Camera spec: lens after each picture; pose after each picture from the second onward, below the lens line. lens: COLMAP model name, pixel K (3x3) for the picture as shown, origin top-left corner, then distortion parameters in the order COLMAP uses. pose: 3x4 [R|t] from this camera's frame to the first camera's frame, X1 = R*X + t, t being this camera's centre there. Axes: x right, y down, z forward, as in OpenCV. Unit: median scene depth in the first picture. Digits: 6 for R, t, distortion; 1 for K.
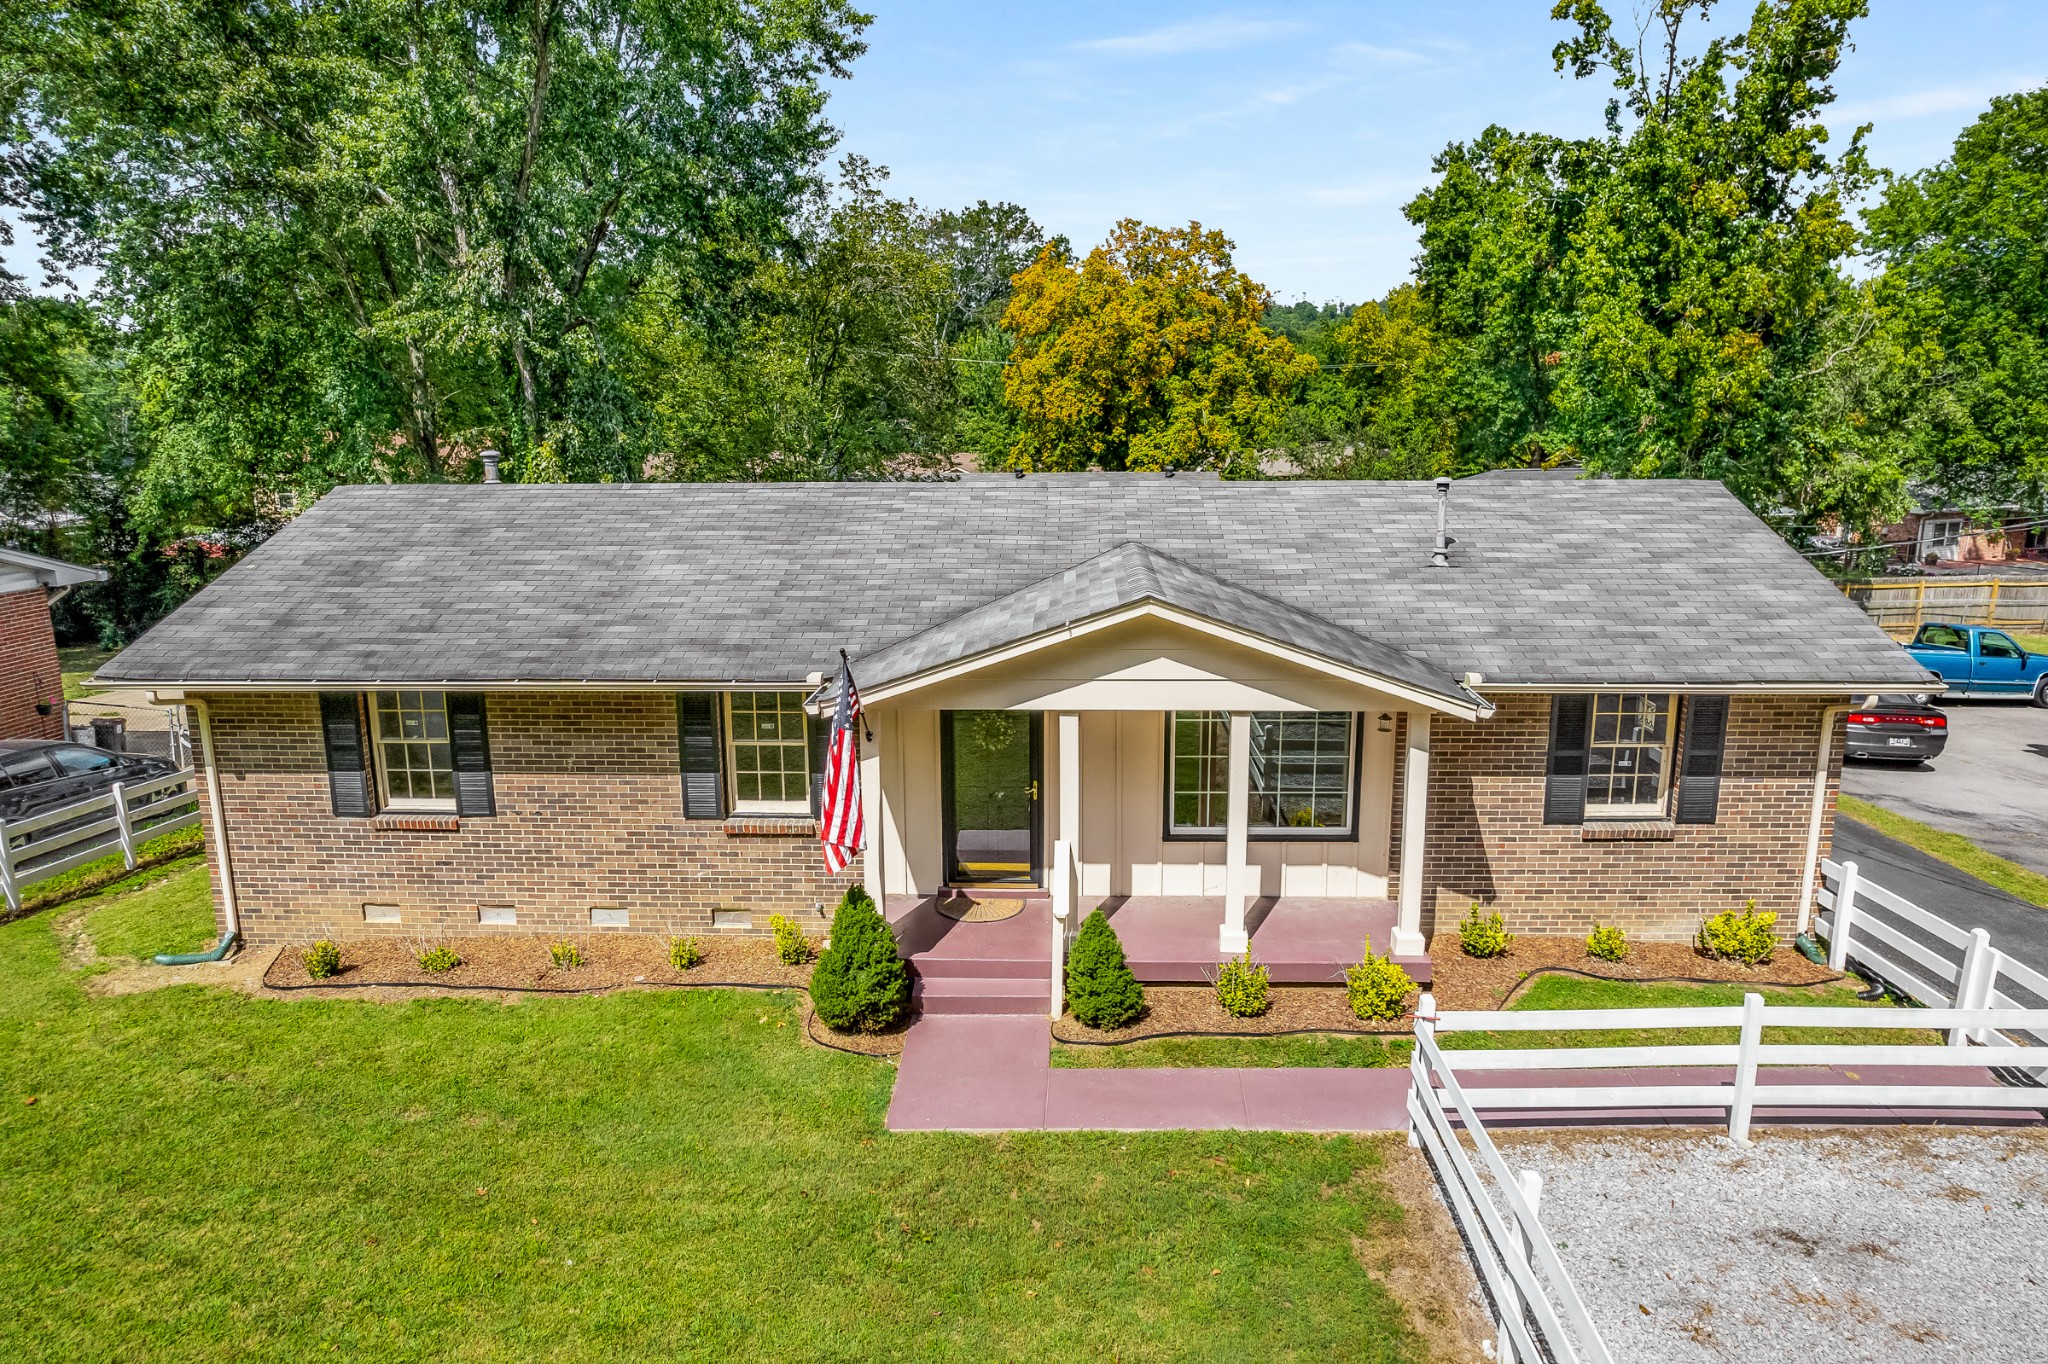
lens RADIAL K [[1320.0, 0, 1014.7], [0, 1320.0, 707.3], [0, 0, 1]] dist [-0.078007, 0.067666]
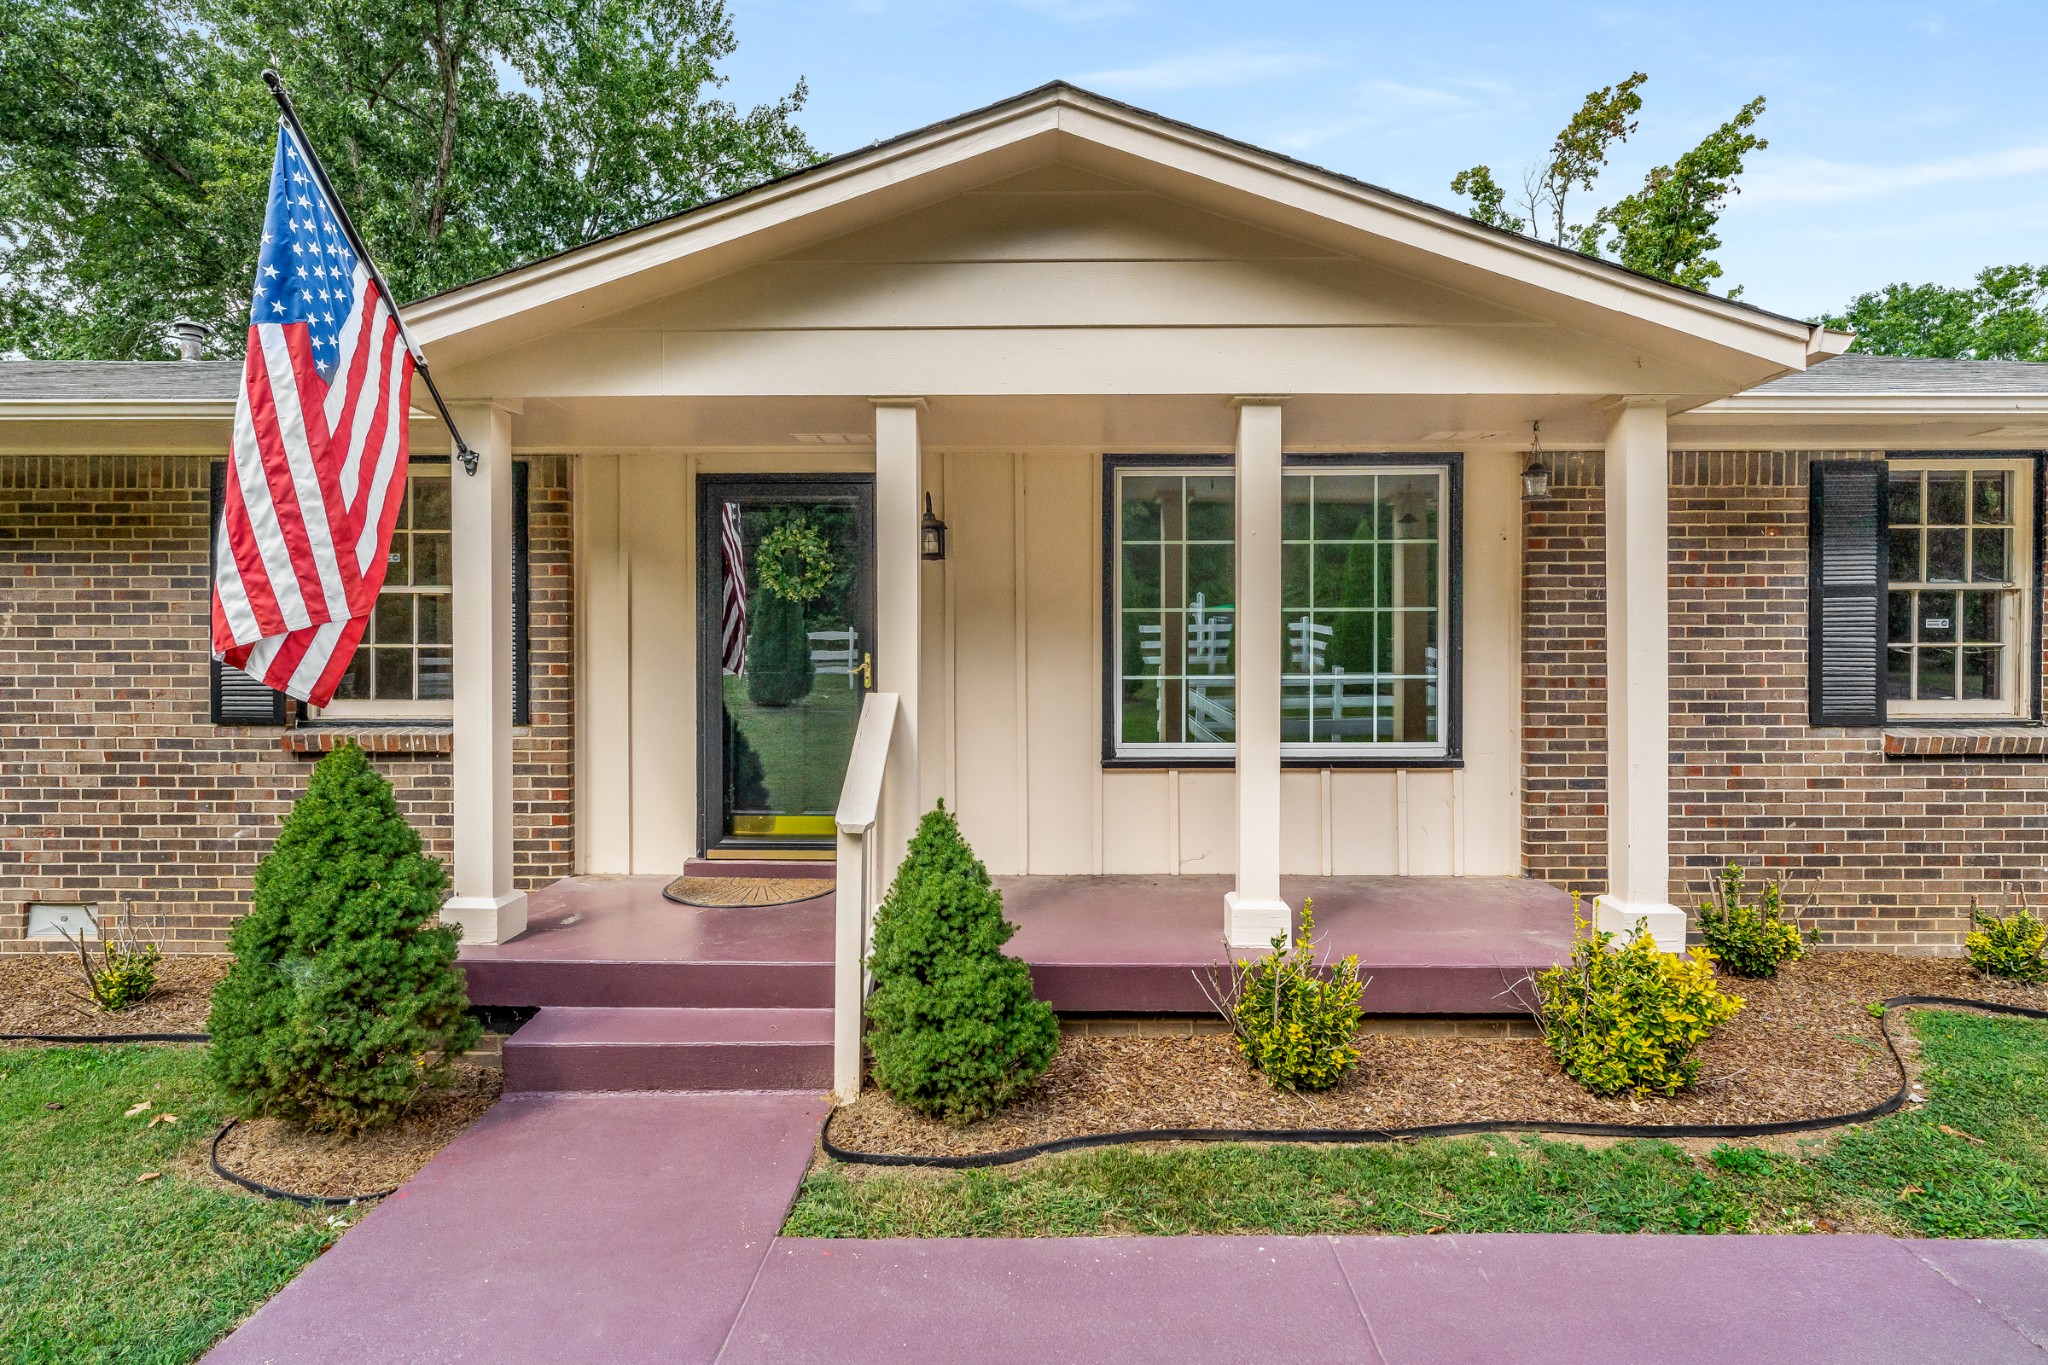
lens RADIAL K [[1016.2, 0, 1028.0], [0, 1016.2, 682.3], [0, 0, 1]] dist [-0.002450, 0.000649]
pose [[0.999530, 0.007049, 0.029837, 0.068132], [-0.000596, 0.977496, -0.210952, 0.154306], [-0.030652, 0.210835, 0.977041, 0.578590]]
